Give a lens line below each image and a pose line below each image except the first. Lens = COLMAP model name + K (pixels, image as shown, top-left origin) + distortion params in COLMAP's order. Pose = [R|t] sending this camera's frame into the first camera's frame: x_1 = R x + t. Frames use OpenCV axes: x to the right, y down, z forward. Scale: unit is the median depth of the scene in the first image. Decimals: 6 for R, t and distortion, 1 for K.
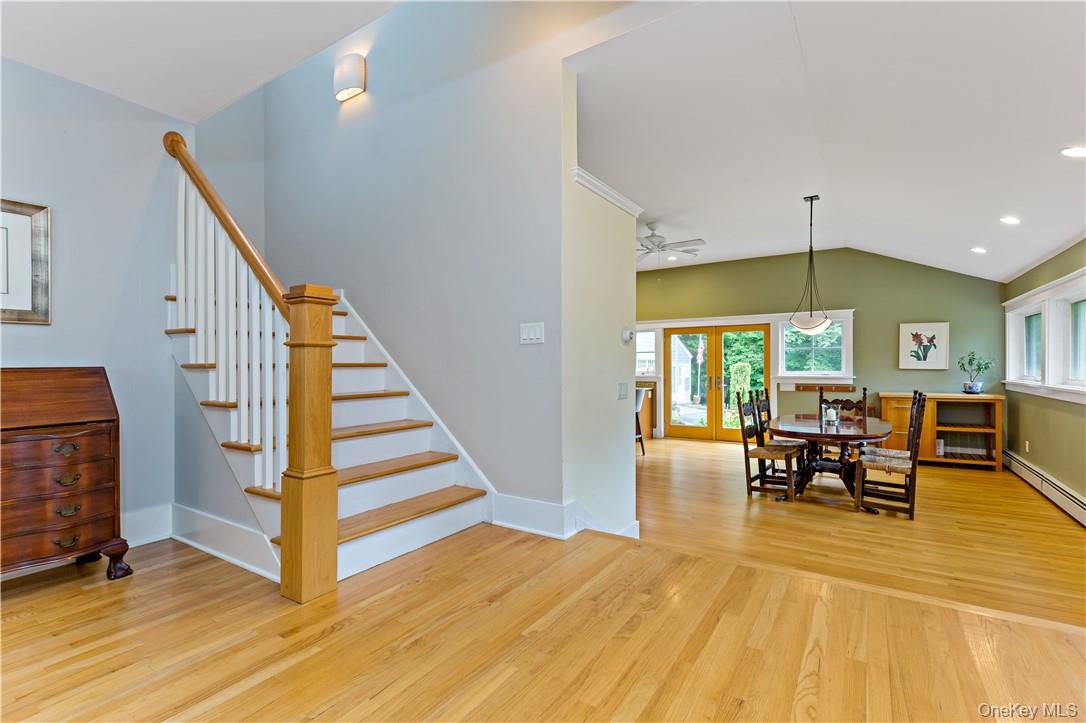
lens RADIAL K [[487.3, 0, 540.5], [0, 487.3, 358.0], [0, 0, 1]] dist [0.009189, 0.000242]
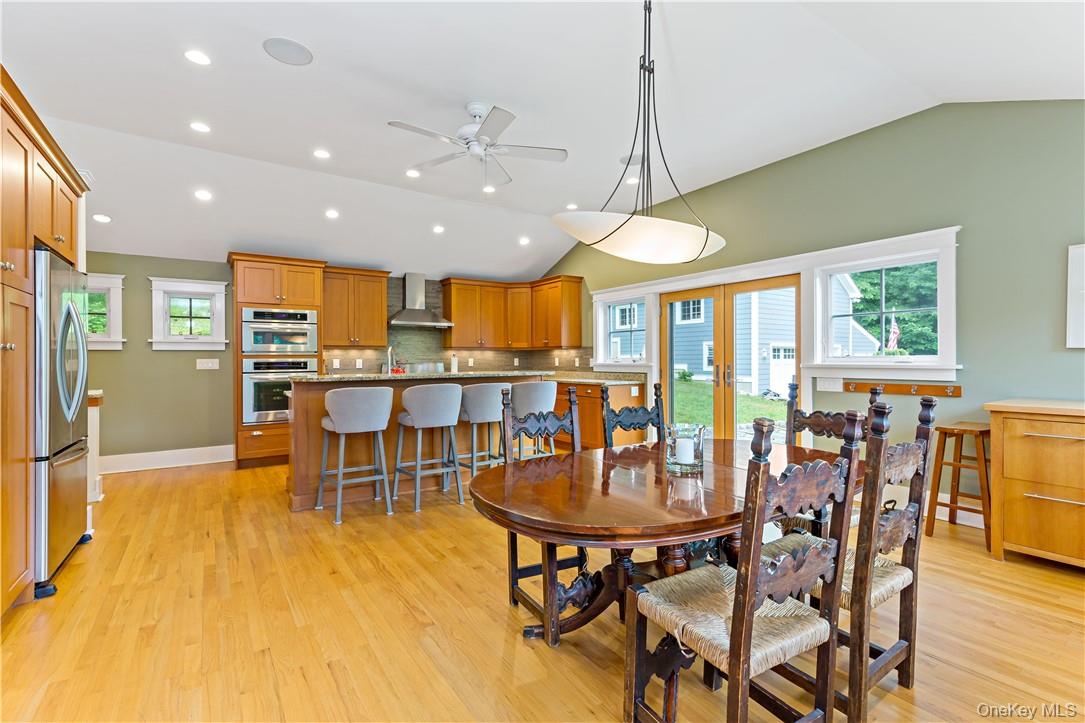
lens RADIAL K [[486.9, 0, 540.0], [0, 486.9, 358.0], [0, 0, 1]] dist [0.009189, 0.000242]
pose [[0.926503, 0.003608, -0.376269, 0.358565], [0.002440, 0.999875, 0.015598, 0.017325], [0.376279, -0.015369, 0.926379, 0.319205]]
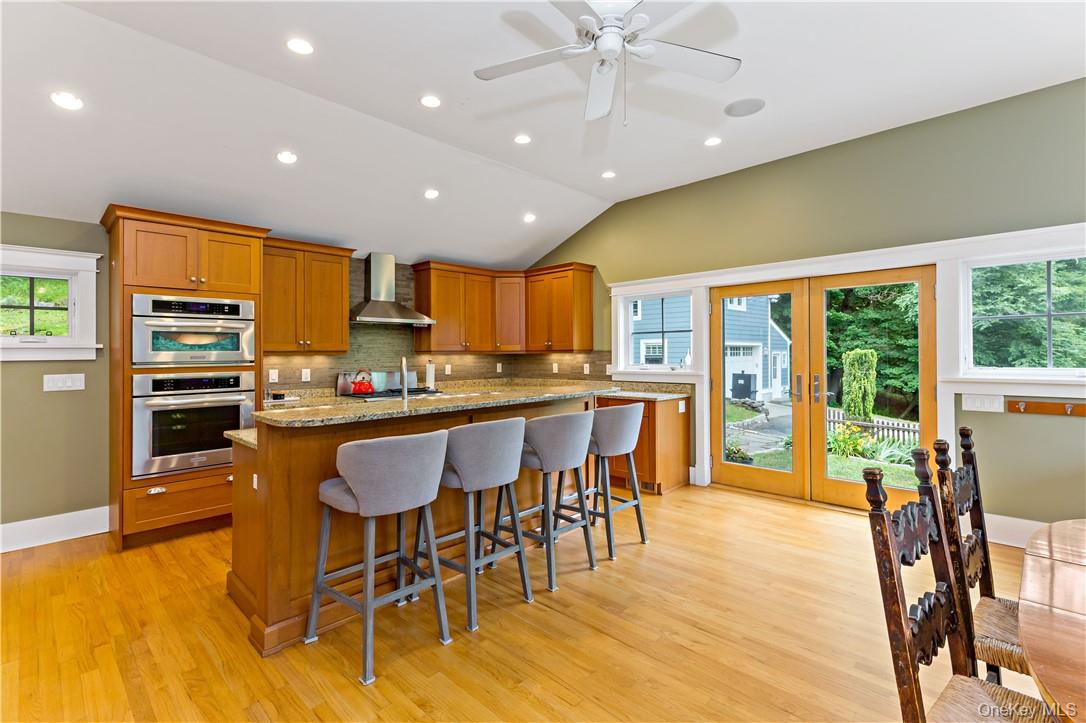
lens RADIAL K [[490.2, 0, 538.1], [0, 490.2, 347.6], [0, 0, 1]] dist [0.011495, 0.000332]
pose [[0.982997, -0.003049, -0.183594, 0.166283], [0.003804, 0.999986, 0.003762, 0.004896], [0.183580, -0.004396, 0.982995, 0.422480]]
